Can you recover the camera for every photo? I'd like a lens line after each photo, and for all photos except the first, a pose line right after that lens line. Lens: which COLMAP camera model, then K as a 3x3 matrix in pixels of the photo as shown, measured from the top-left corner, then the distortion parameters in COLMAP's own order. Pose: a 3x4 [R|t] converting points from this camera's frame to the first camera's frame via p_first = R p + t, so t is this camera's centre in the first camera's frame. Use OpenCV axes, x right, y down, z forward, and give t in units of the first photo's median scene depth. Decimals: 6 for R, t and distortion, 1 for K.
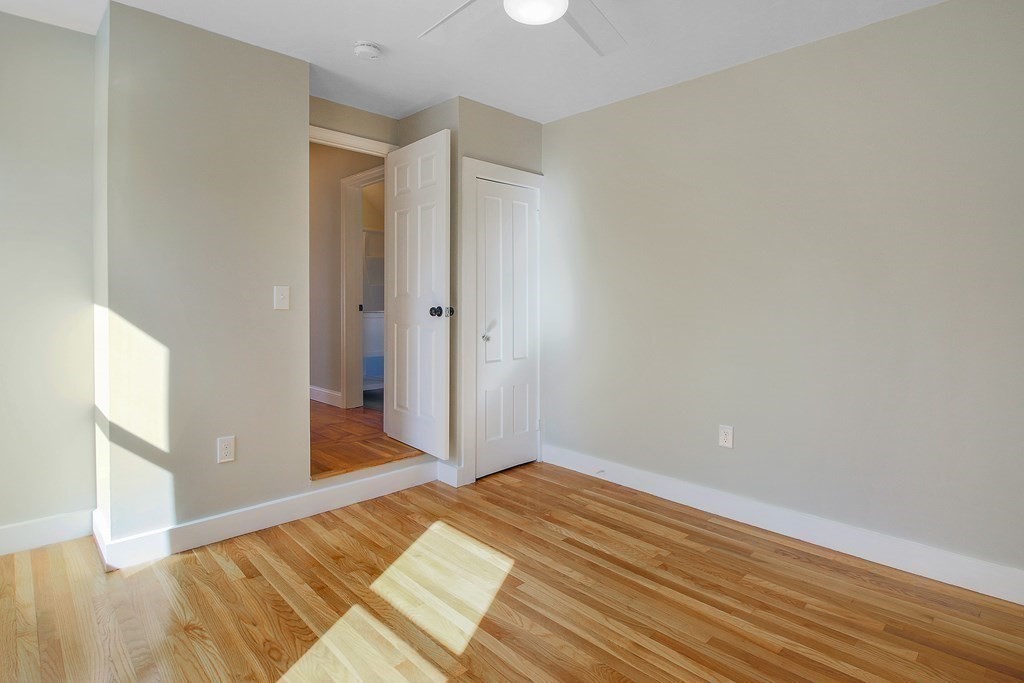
lens RADIAL K [[529.8, 0, 526.6], [0, 529.8, 297.5], [0, 0, 1]] dist [0.001507, -0.016115]
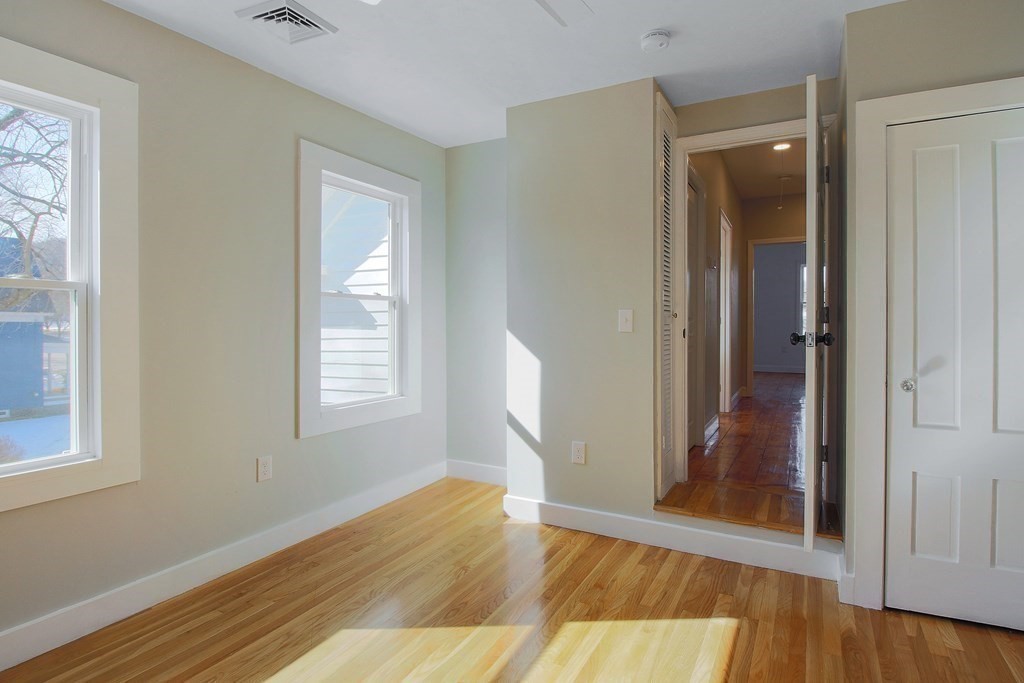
lens RADIAL K [[524.1, 0, 507.1], [0, 524.1, 328.2], [0, 0, 1]] dist [0.002664, -0.015314]
pose [[0.286336, 0.004995, -0.958116, 0.448284], [0.006048, 0.999957, 0.007020, 0.005976], [0.958110, -0.007804, 0.286294, 0.487391]]
